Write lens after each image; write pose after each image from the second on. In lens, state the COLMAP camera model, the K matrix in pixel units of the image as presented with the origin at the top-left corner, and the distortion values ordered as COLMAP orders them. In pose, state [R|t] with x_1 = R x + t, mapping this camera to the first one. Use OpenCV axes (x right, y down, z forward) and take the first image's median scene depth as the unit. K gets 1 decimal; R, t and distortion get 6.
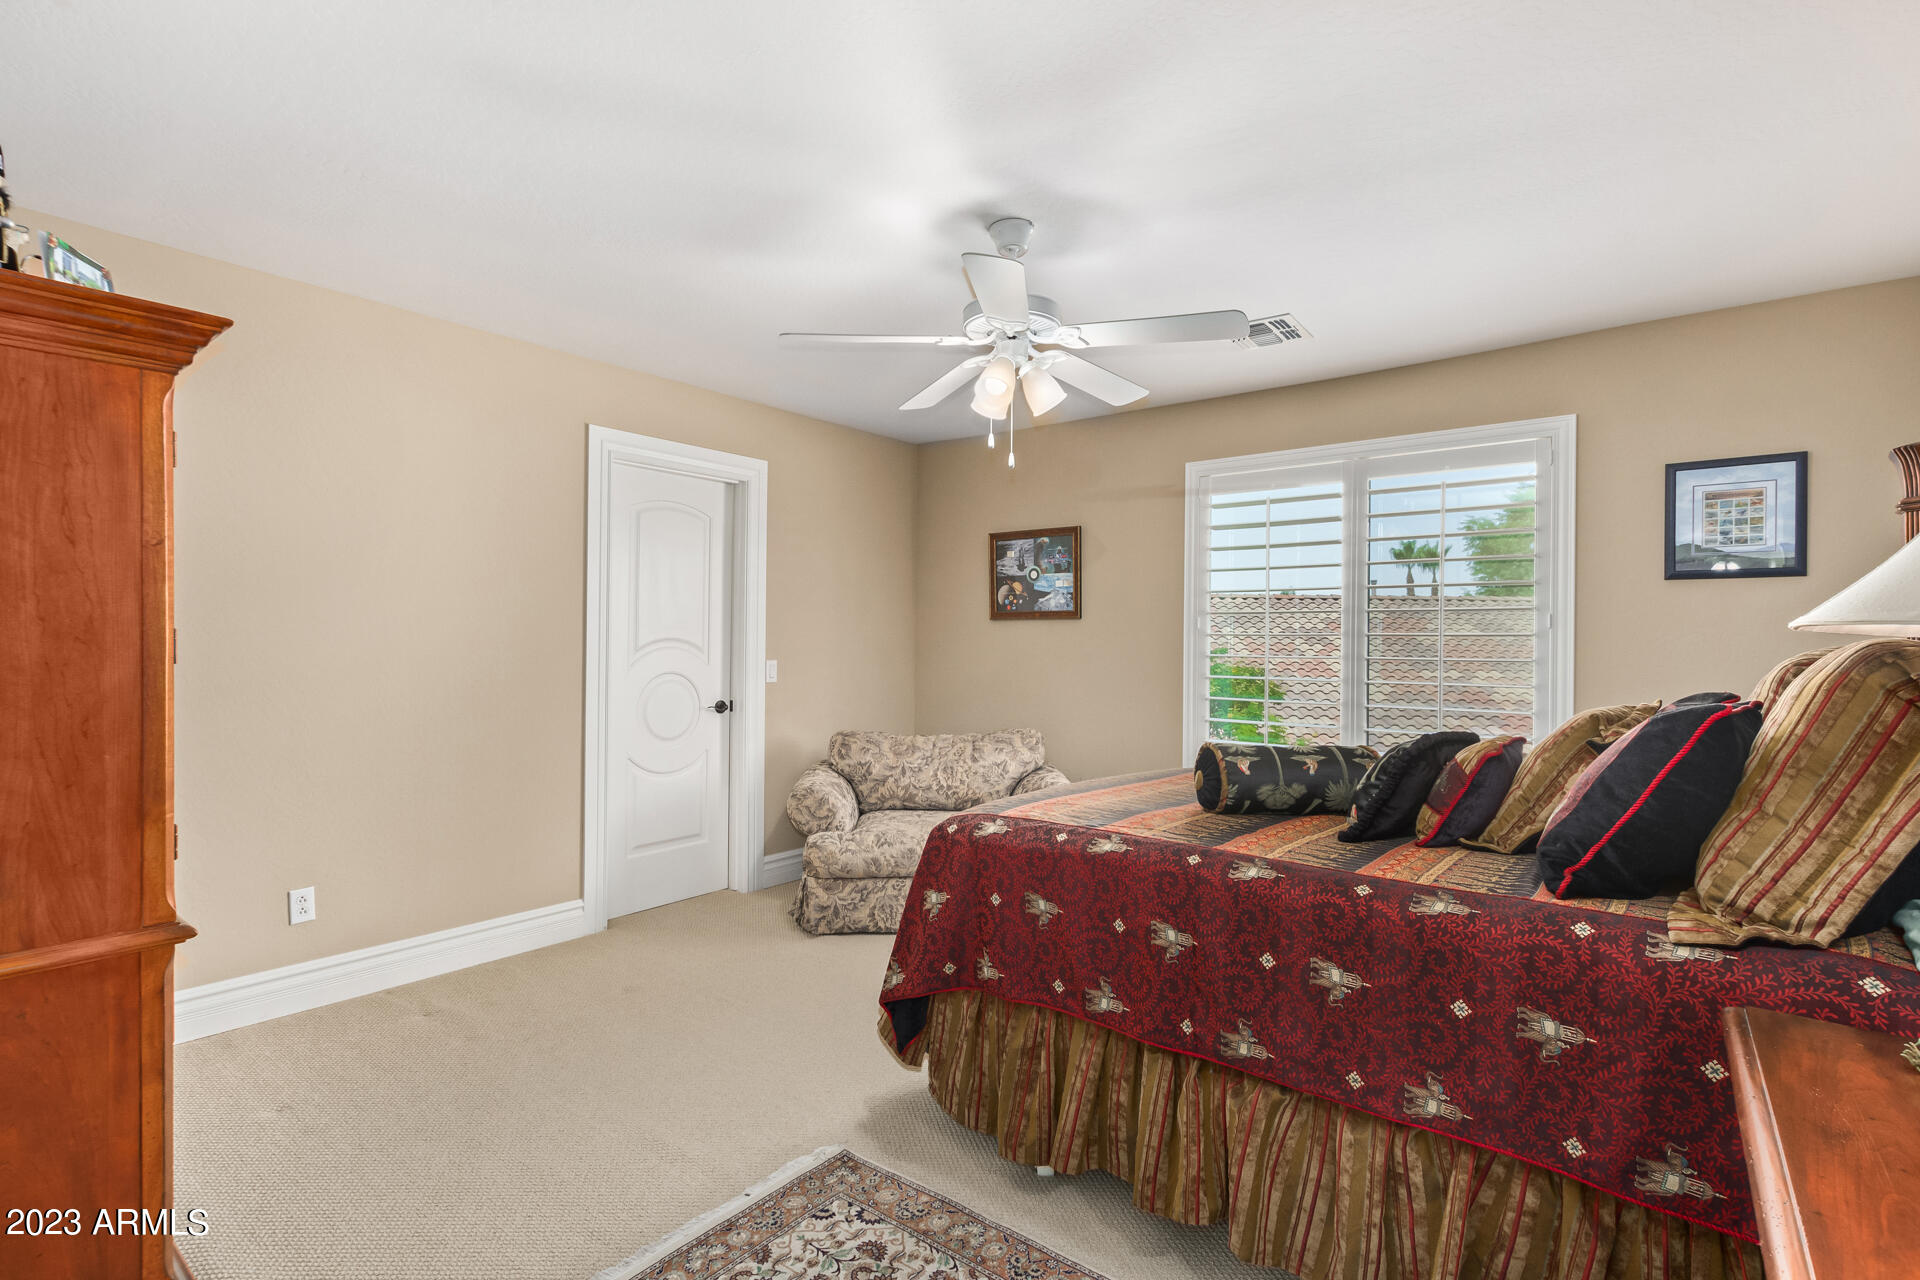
lens RADIAL K [[896.9, 0, 956.5], [0, 896.9, 651.6], [0, 0, 1]] dist [0.005939, -0.000159]
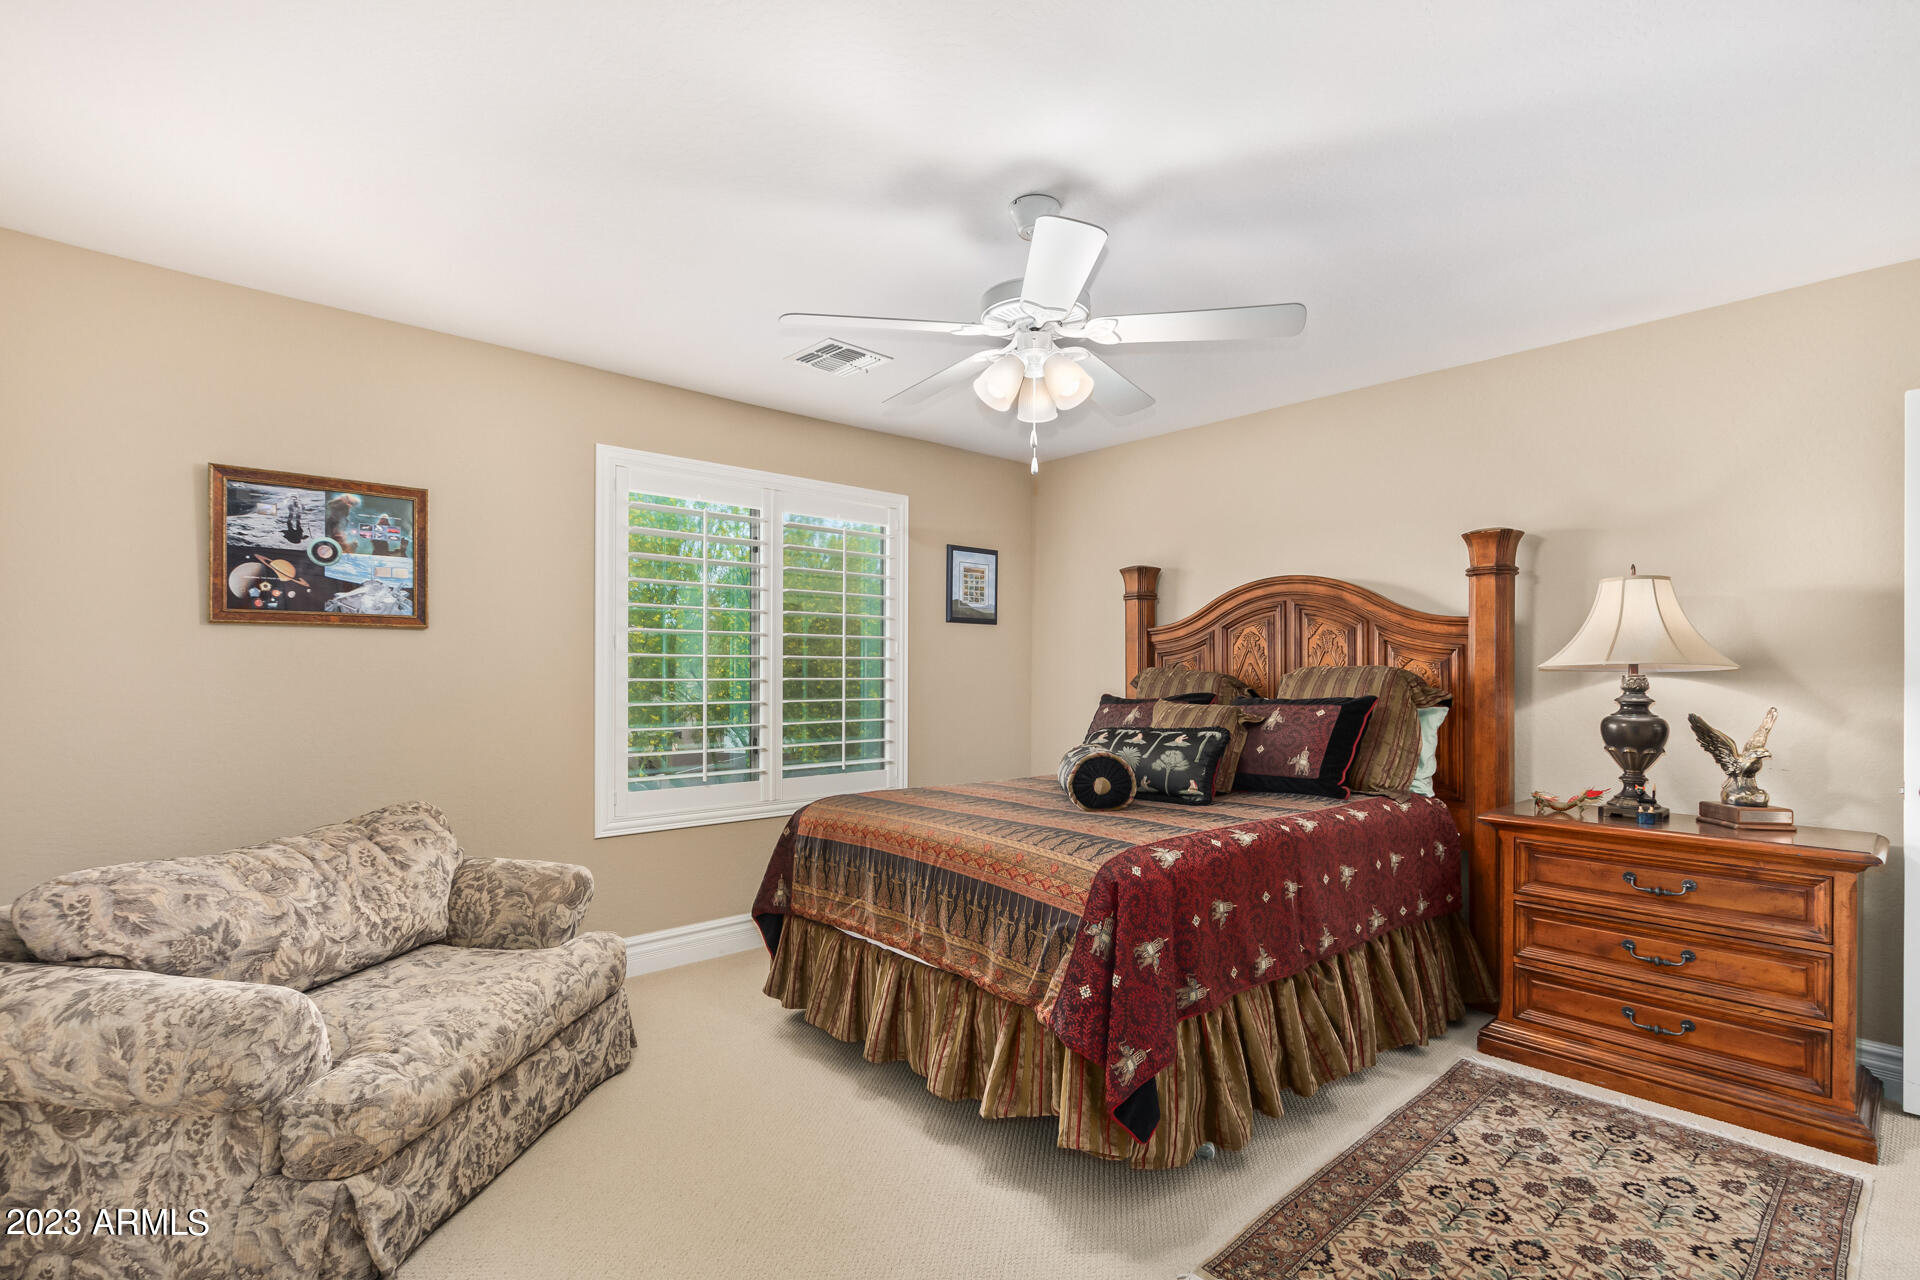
lens RADIAL K [[899.4, 0, 961.4], [0, 899.4, 672.5], [0, 0, 1]] dist [0.002698, 0.000121]
pose [[0.166442, -0.012810, 0.985968, -0.453294], [0.007091, 0.999905, 0.011794, -0.009101], [-0.986026, 0.005029, 0.166517, 0.492588]]
